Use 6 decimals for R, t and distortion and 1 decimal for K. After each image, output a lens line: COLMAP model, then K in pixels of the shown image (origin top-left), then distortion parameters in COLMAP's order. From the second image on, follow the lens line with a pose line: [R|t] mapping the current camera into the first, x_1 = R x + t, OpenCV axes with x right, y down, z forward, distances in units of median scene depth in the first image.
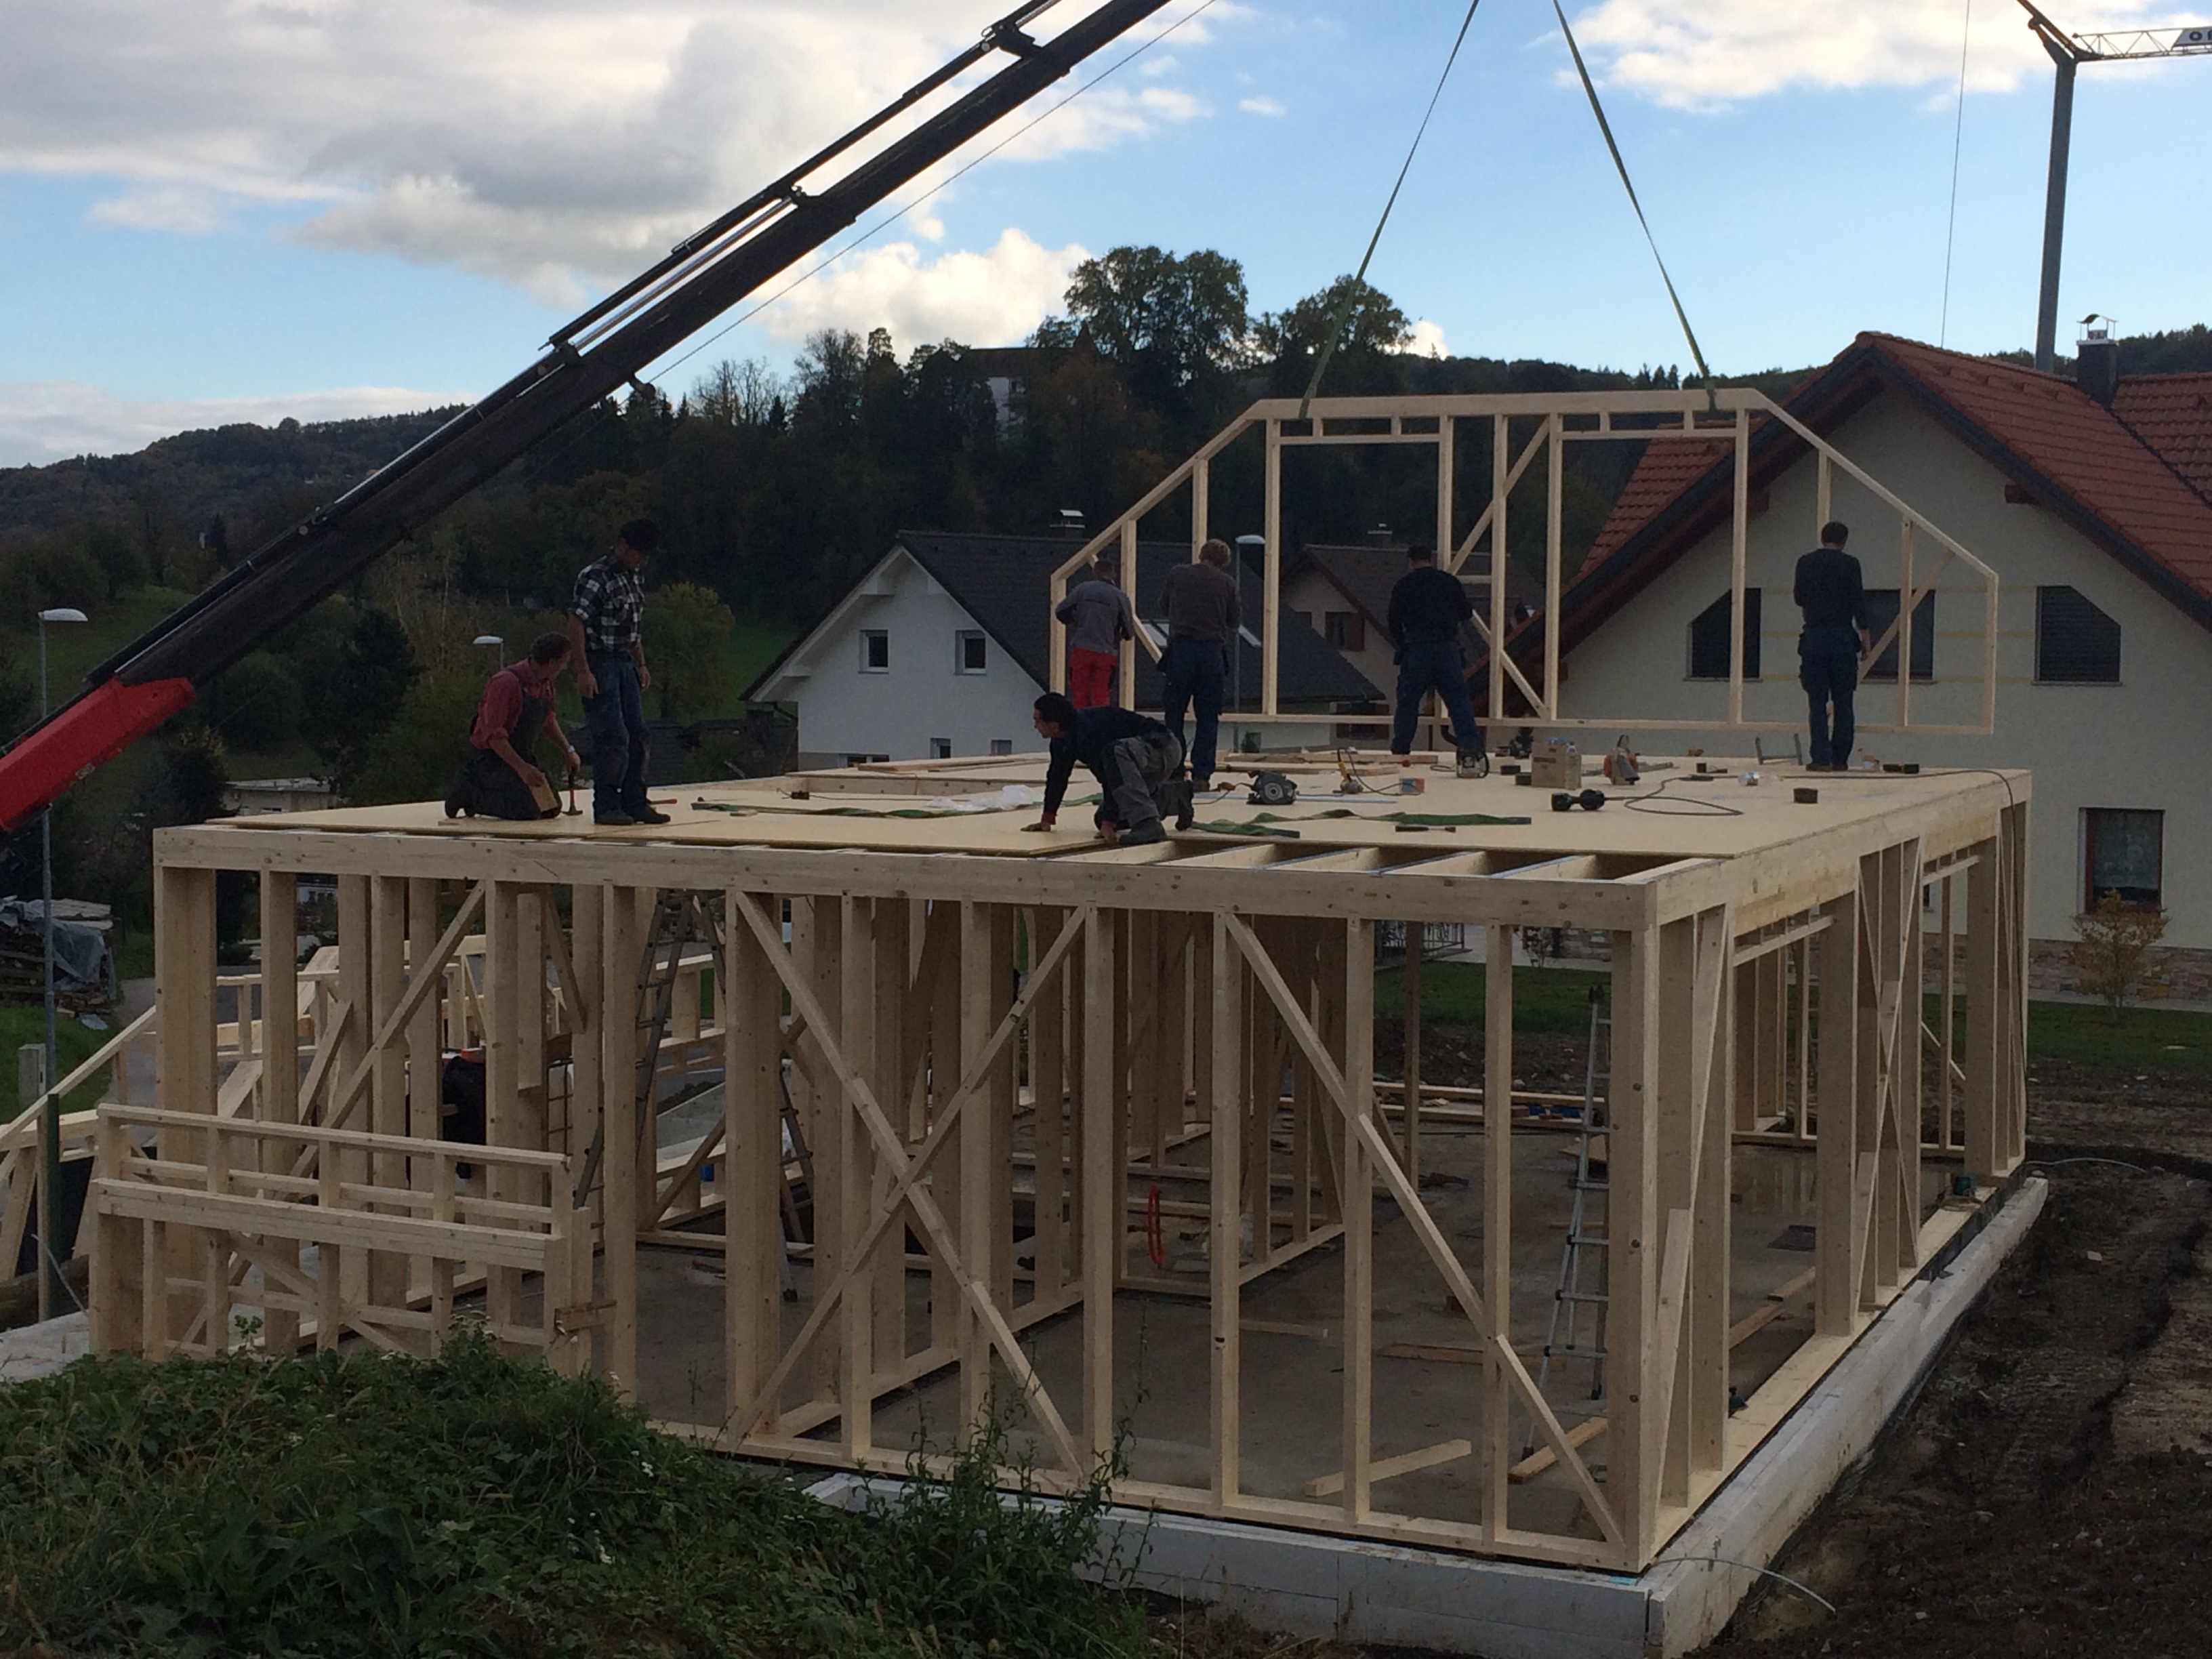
lens RADIAL K [[3054.2, 0, 1101.1], [0, 3054.2, 826.8], [0, 0, 1]] dist [0.047932, 0.000000]
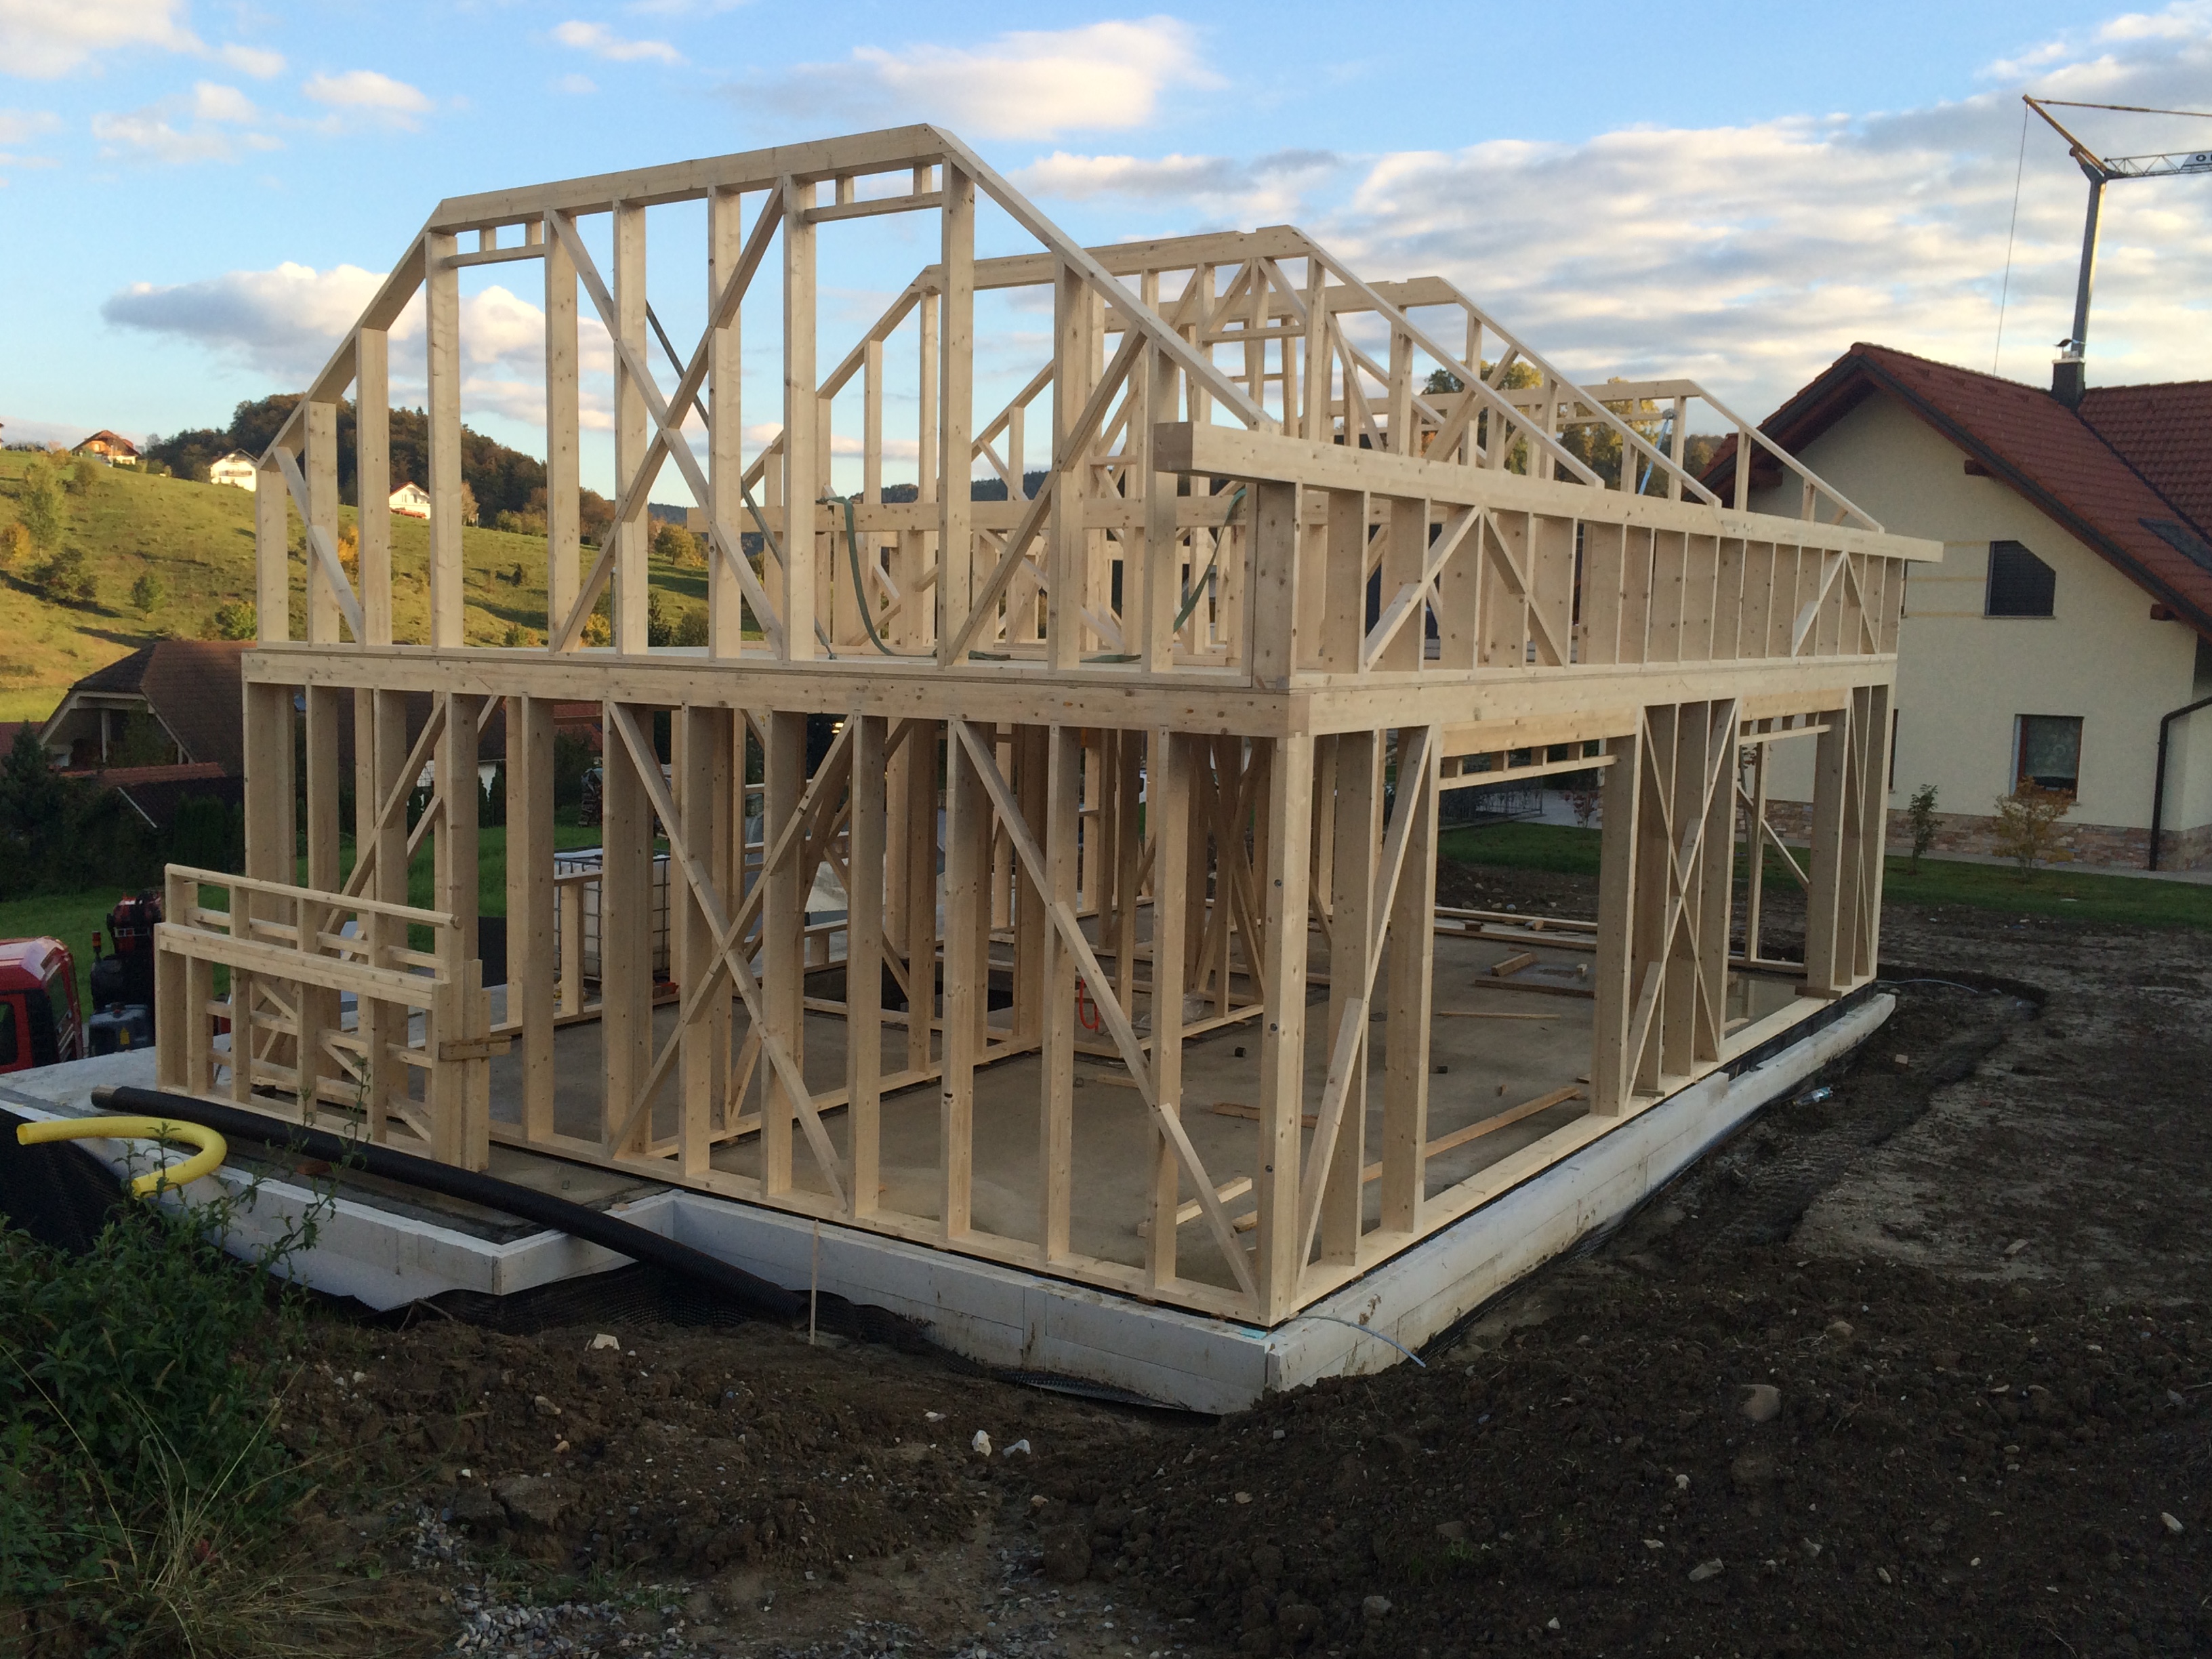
lens RADIAL K [[1969.4, 0, 1112.1], [0, 1969.4, 837.0], [0, 0, 1]] dist [0.054842, -0.073855]
pose [[0.985355, 0.030360, -0.167792, 0.126008], [-0.022569, 0.998585, 0.048146, 0.019816], [0.169016, -0.043654, 0.984646, 0.165622]]
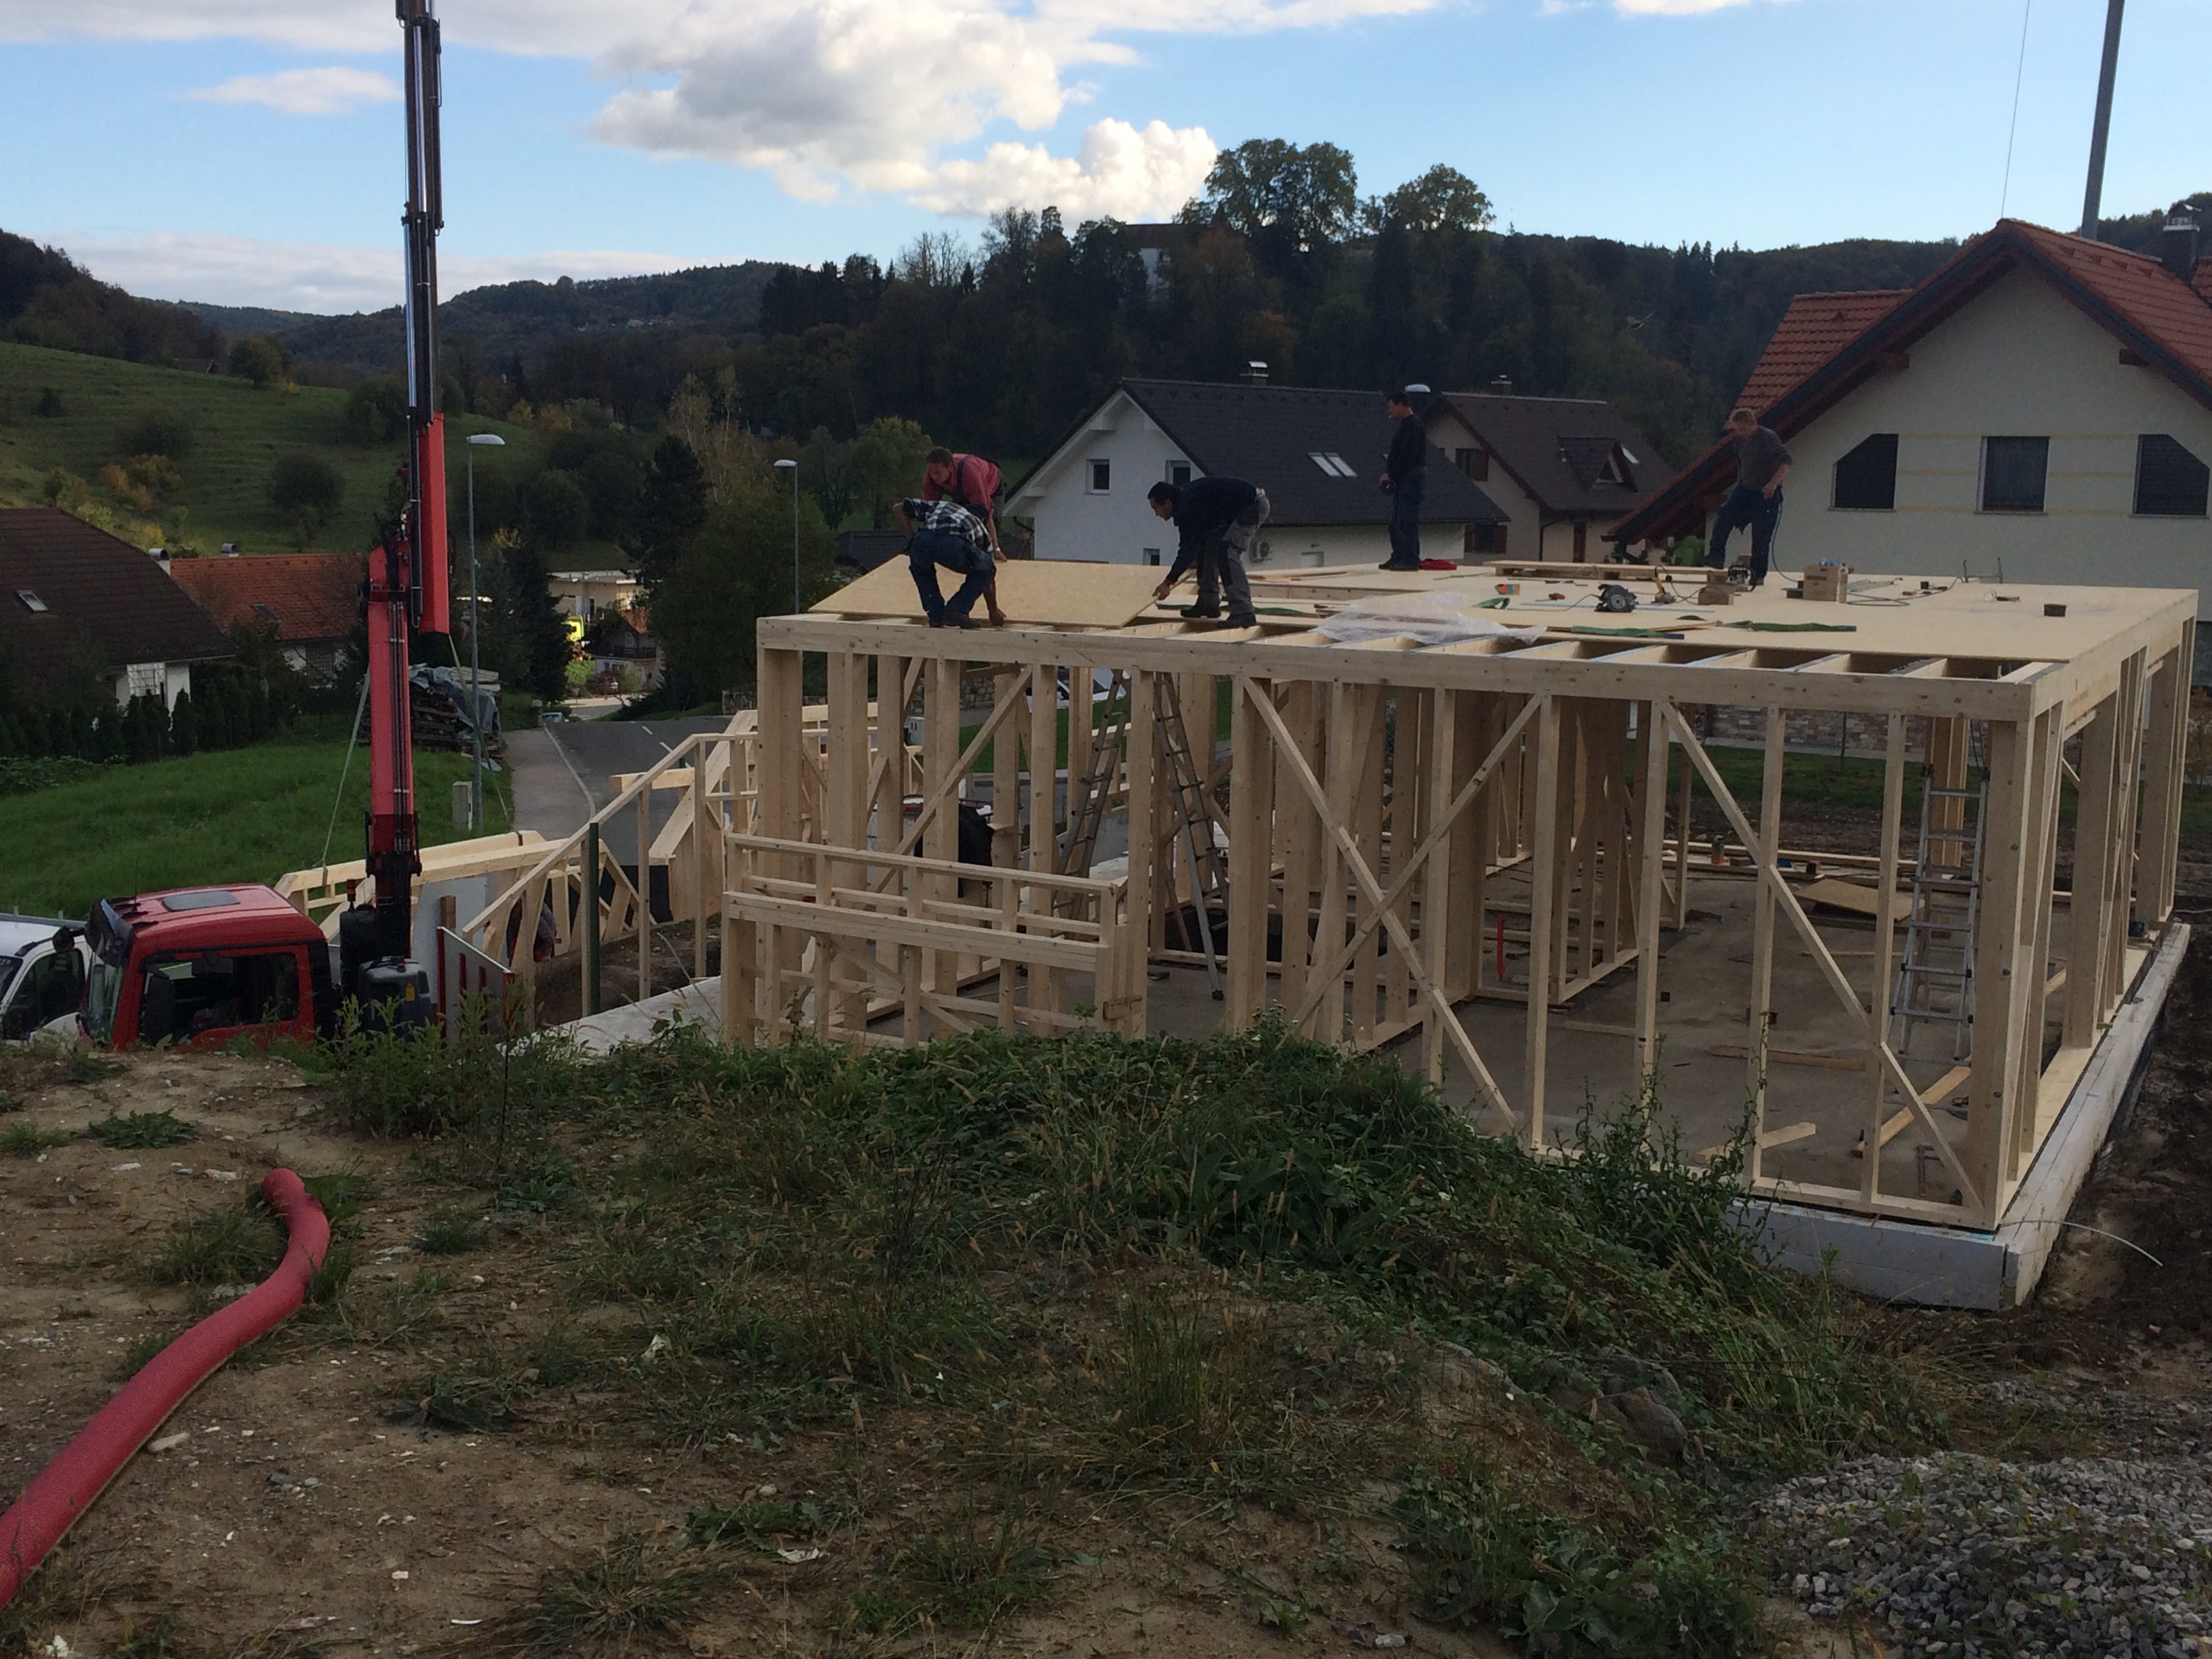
lens RADIAL K [[2467.0, 0, 1094.2], [0, 2467.0, 836.6], [0, 0, 1]] dist [0.047955, 0.000000]
pose [[0.998625, 0.020449, -0.048274, -0.079948], [-0.016151, 0.996006, 0.087816, -0.000873], [0.049877, -0.086915, 0.994966, -0.010783]]
